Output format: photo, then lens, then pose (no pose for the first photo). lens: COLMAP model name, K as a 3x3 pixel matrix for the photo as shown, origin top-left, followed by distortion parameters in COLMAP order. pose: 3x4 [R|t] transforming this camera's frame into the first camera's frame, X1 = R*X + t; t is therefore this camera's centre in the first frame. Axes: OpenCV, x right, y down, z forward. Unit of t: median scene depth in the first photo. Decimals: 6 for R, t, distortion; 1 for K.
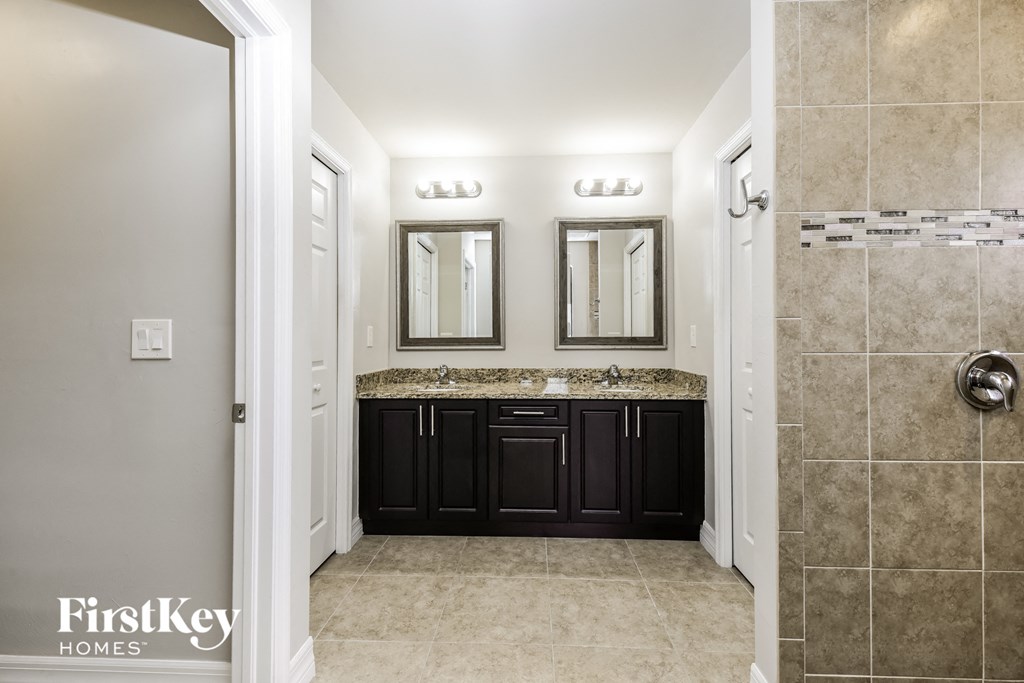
lens RADIAL K [[428.8, 0, 506.2], [0, 428.8, 334.2], [0, 0, 1]] dist [0.000900, -0.000014]
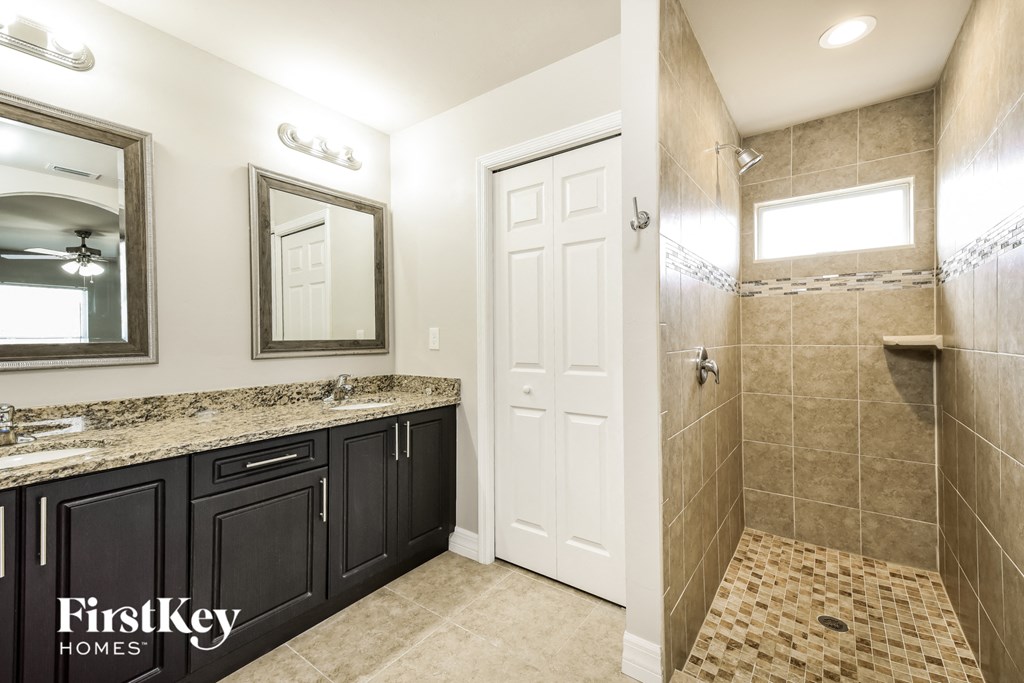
lens RADIAL K [[428.8, 0, 510.2], [0, 428.8, 336.0], [0, 0, 1]] dist [0.000900, -0.000014]
pose [[0.537764, 0.000695, 0.843095, -0.256589], [0.004190, 0.999985, -0.003497, 0.003127], [-0.843085, 0.005413, 0.537753, 0.317535]]
